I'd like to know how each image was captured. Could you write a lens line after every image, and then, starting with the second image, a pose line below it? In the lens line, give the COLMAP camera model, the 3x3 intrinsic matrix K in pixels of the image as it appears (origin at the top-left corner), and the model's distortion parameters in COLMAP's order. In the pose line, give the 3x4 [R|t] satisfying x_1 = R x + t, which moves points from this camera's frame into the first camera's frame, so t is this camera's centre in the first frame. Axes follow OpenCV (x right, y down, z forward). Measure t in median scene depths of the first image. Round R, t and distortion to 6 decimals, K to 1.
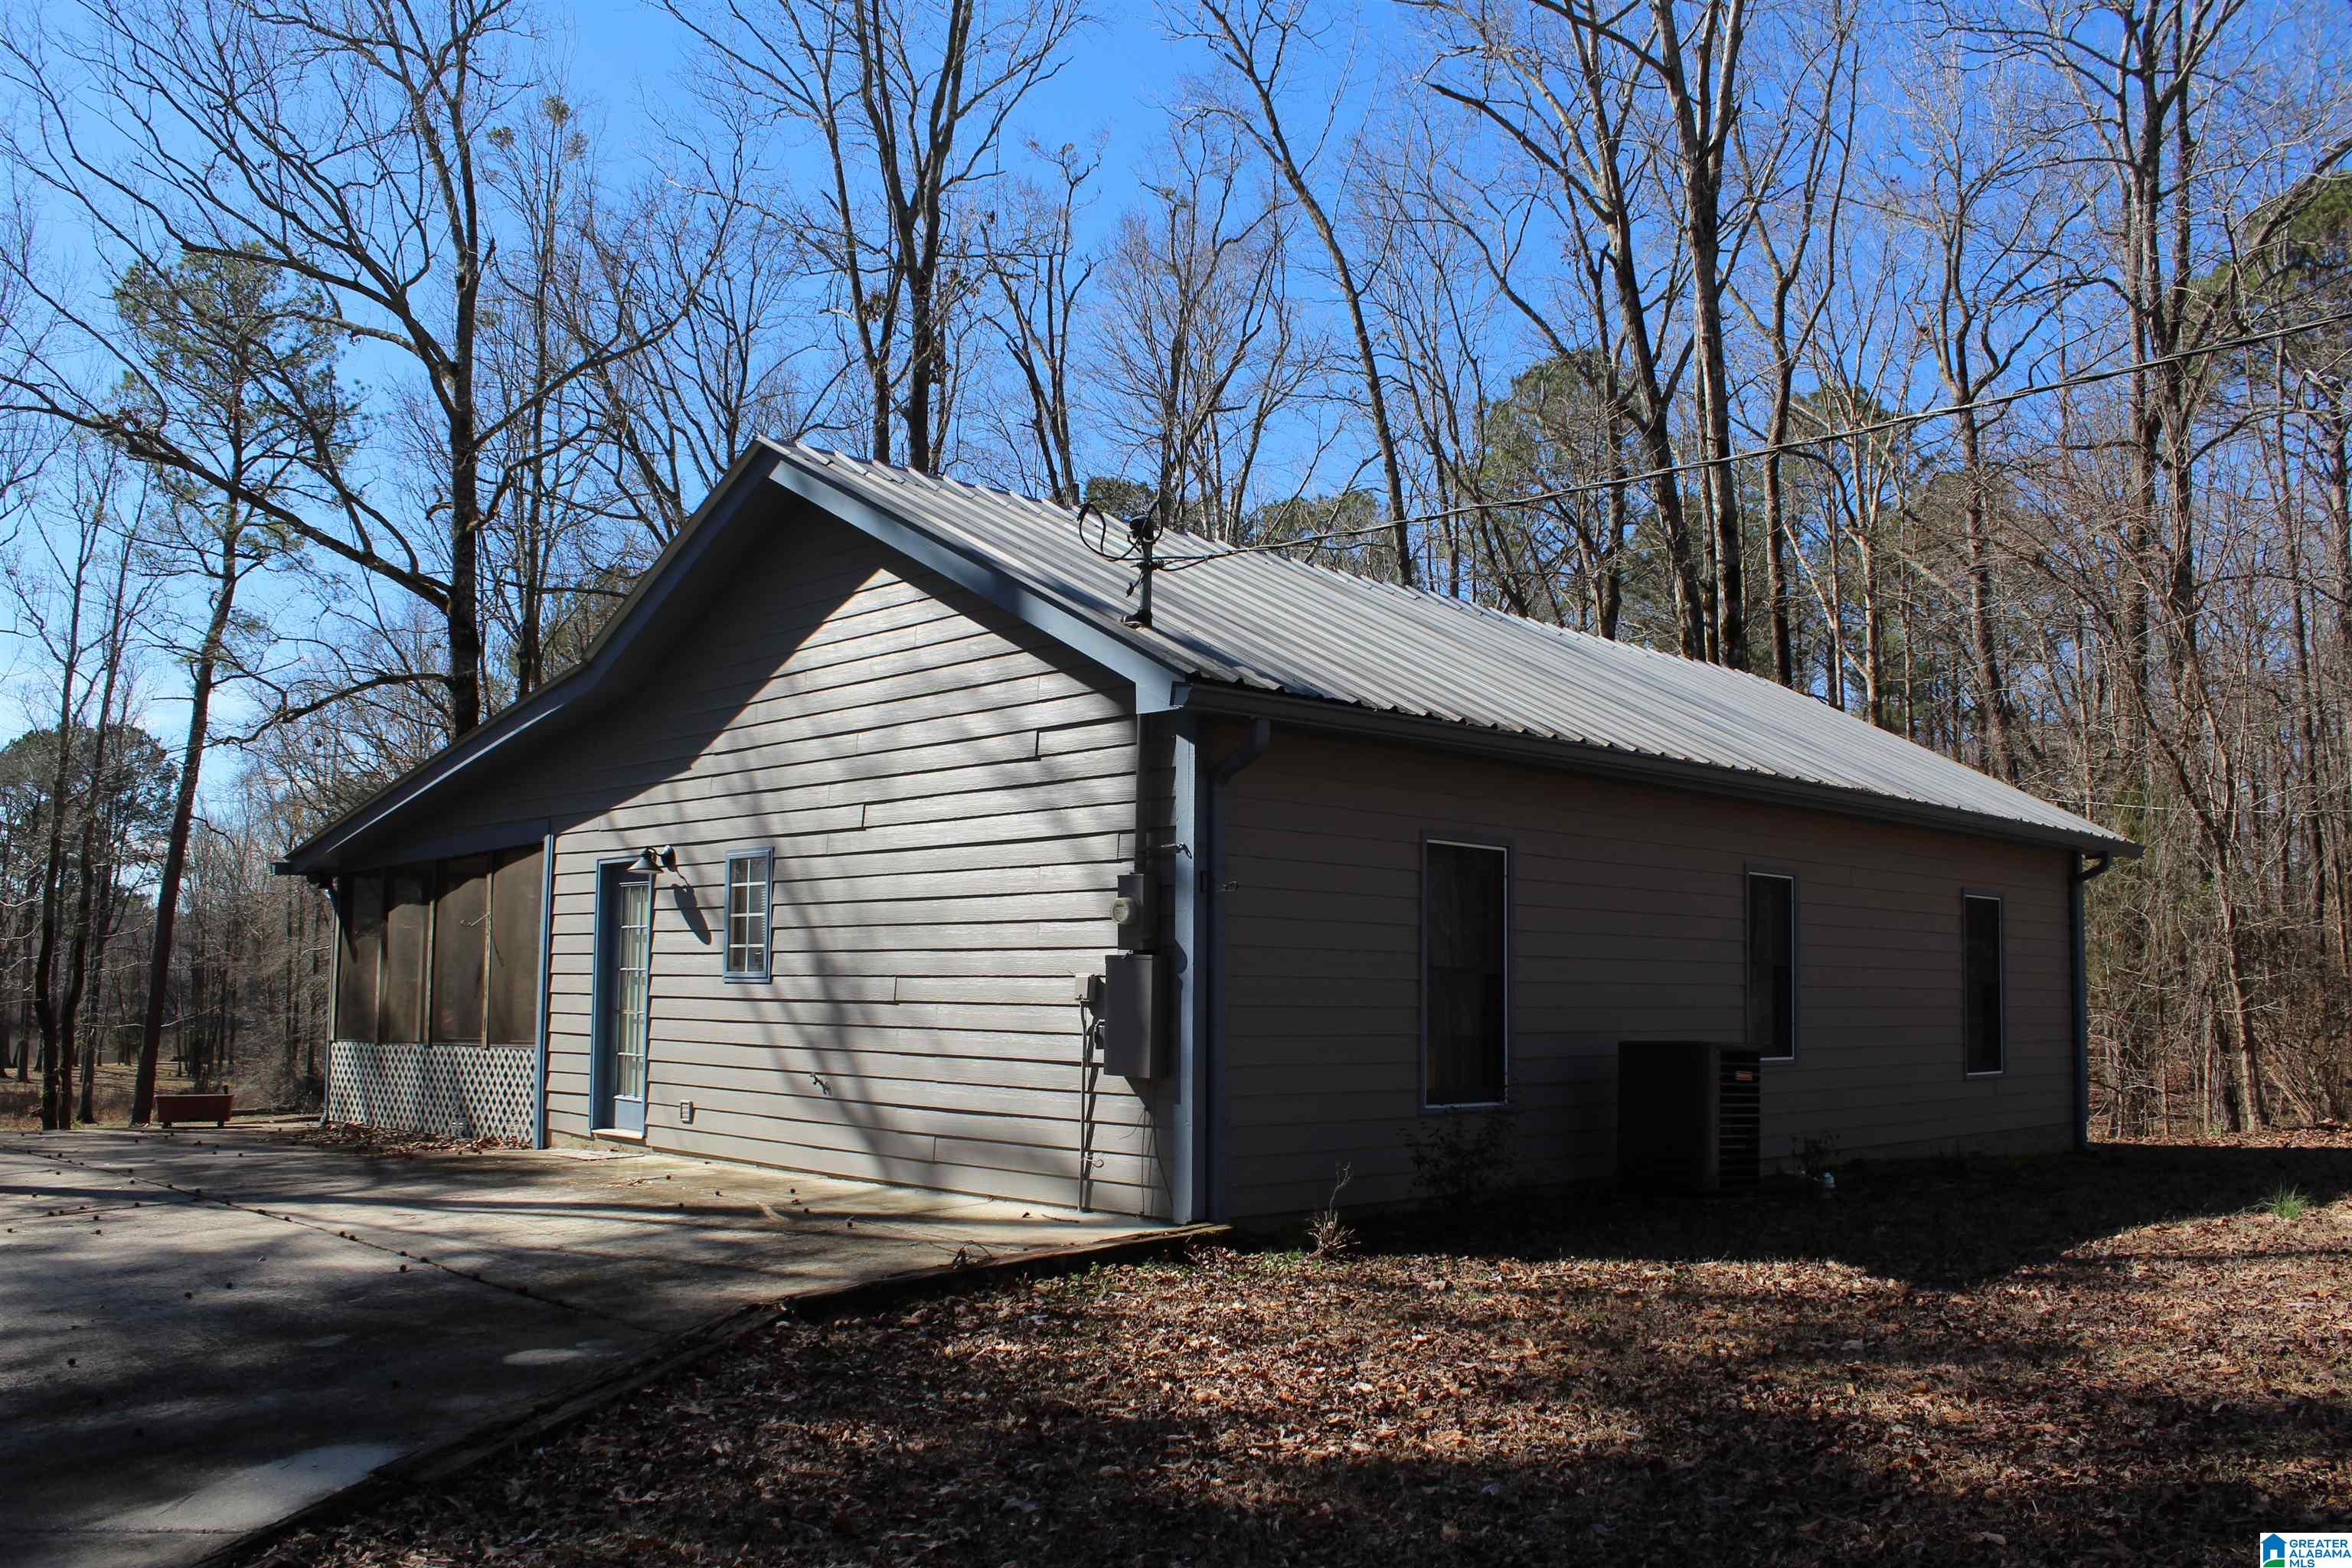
lens RADIAL K [[1978.5, 0, 1179.1], [0, 1978.5, 787.8], [0, 0, 1]] dist [-0.069120, 0.000310]
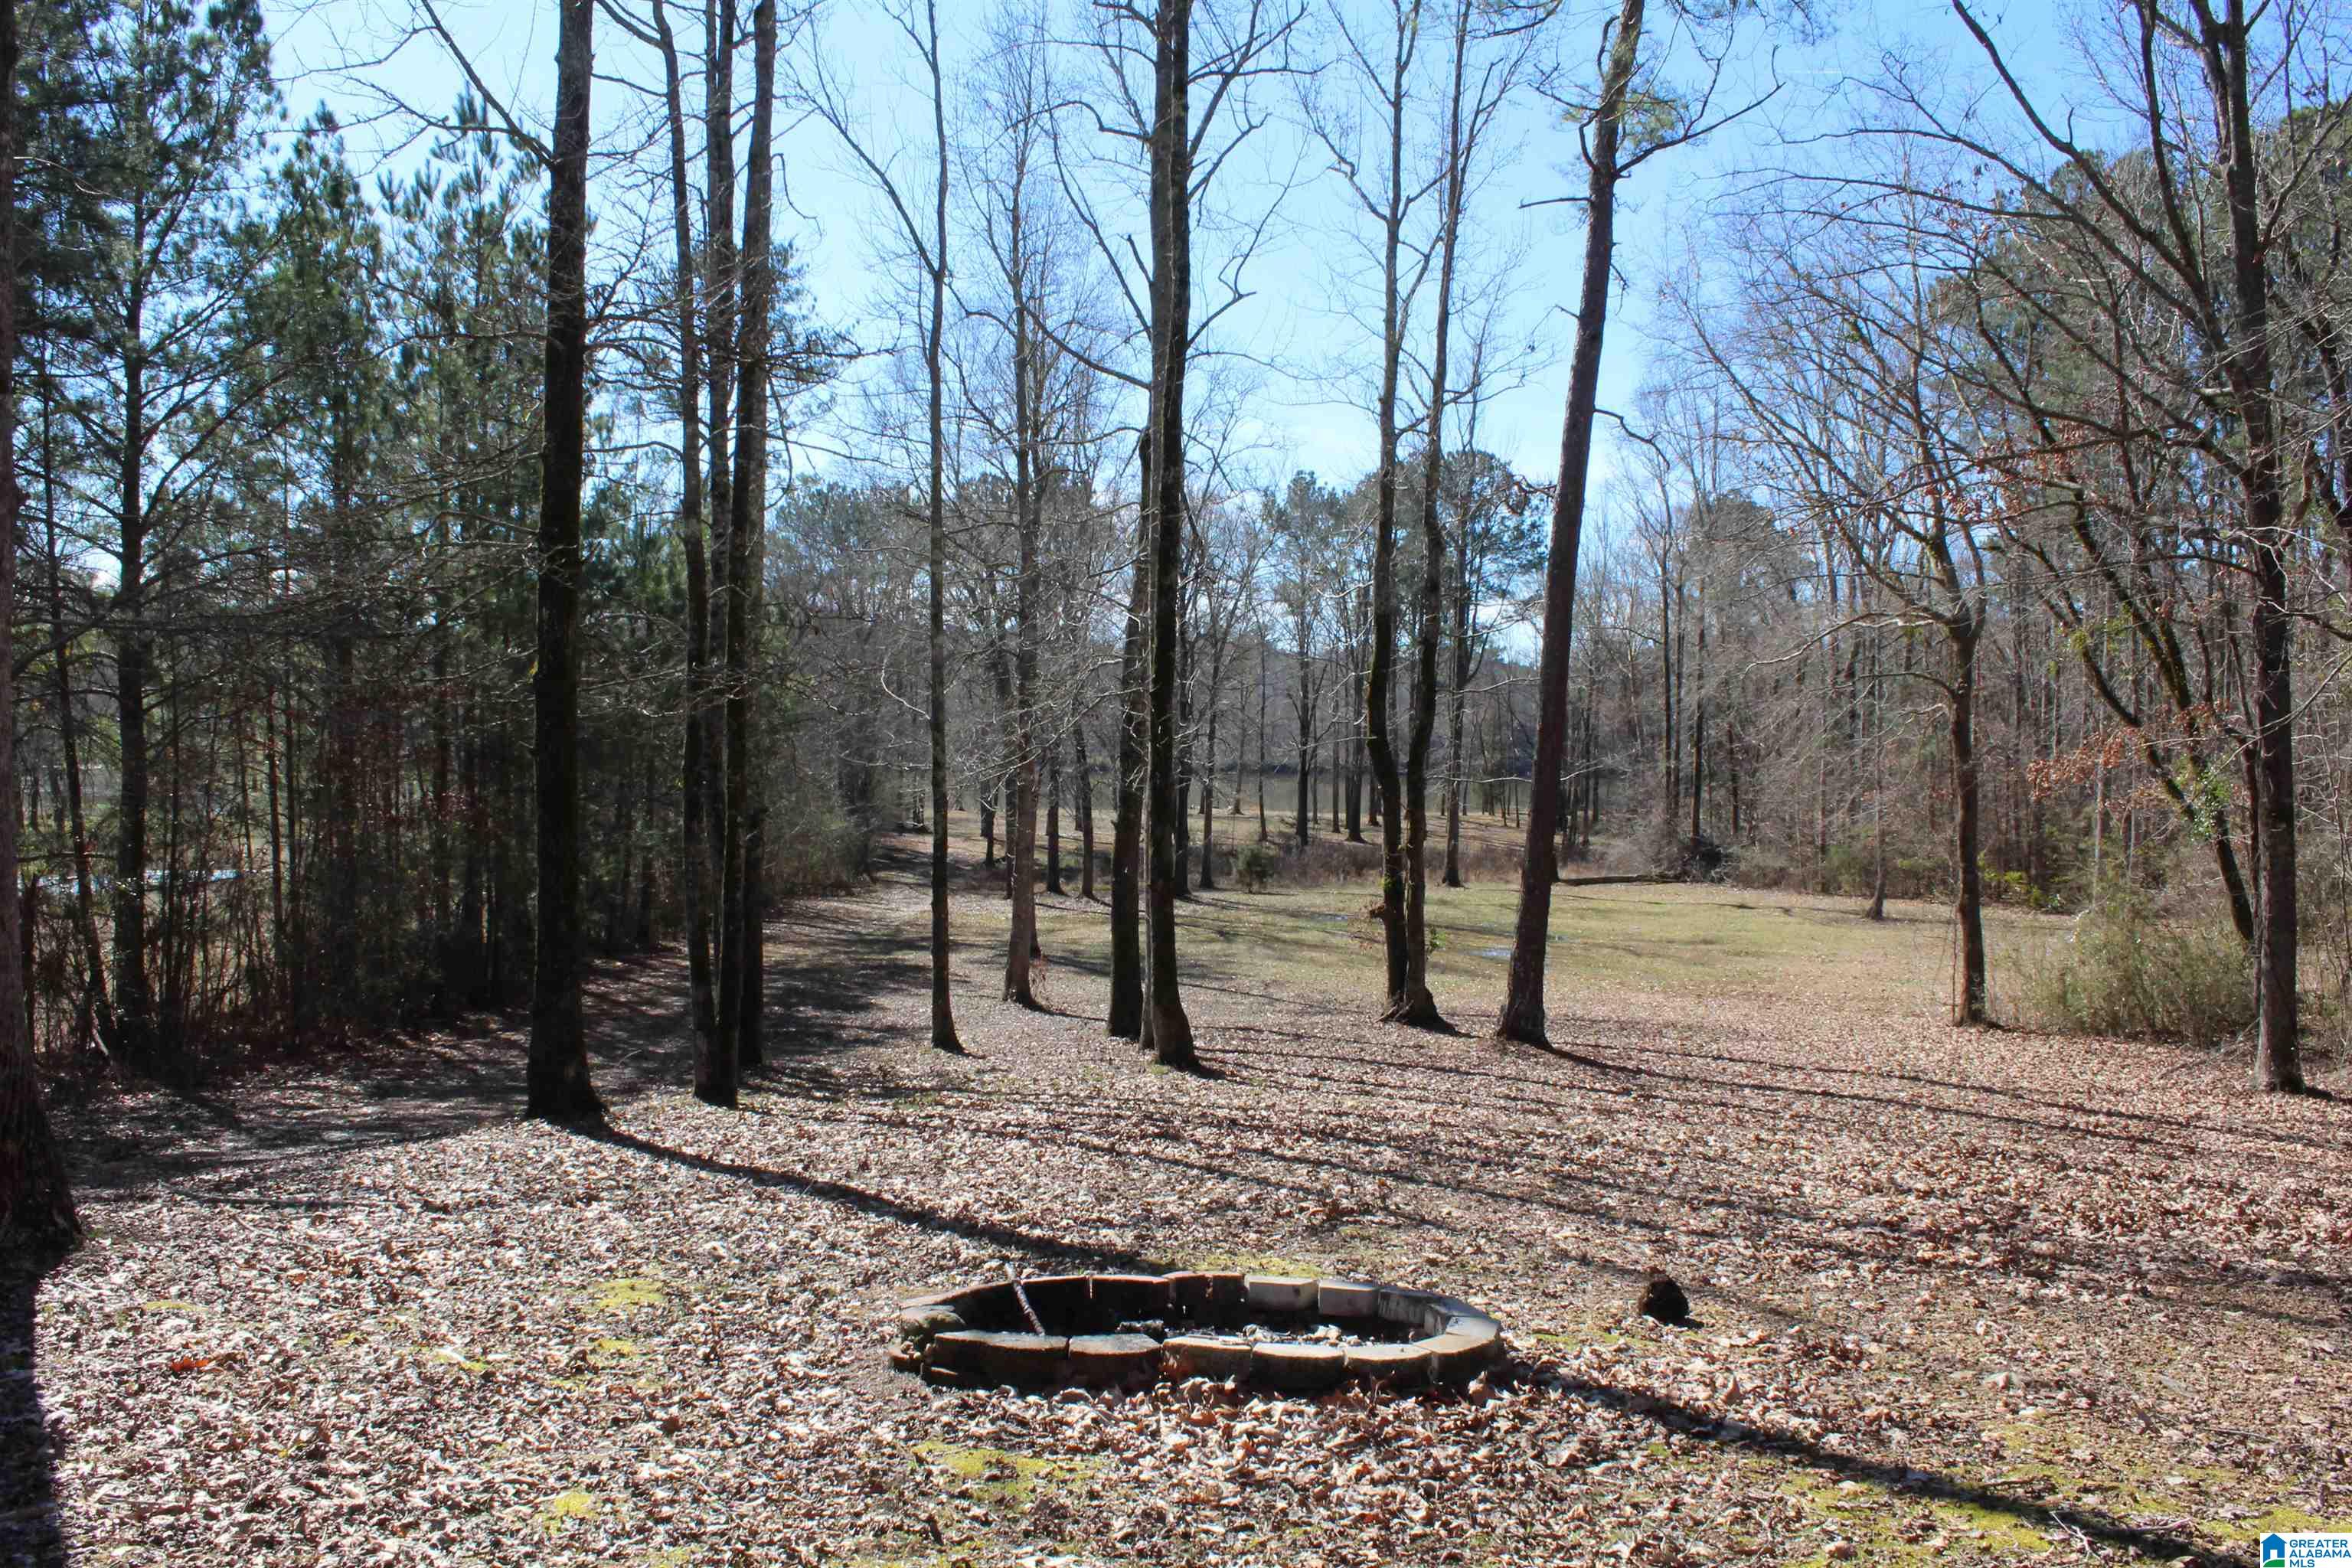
lens RADIAL K [[1978.5, 0, 1176.9], [0, 1978.5, 777.9], [0, 0, 1]] dist [-0.069120, 0.000310]
pose [[0.795608, 0.013345, -0.605665, -0.301515], [0.059992, 0.993108, 0.100688, 0.065124], [0.602834, -0.116443, 0.789324, 0.542916]]
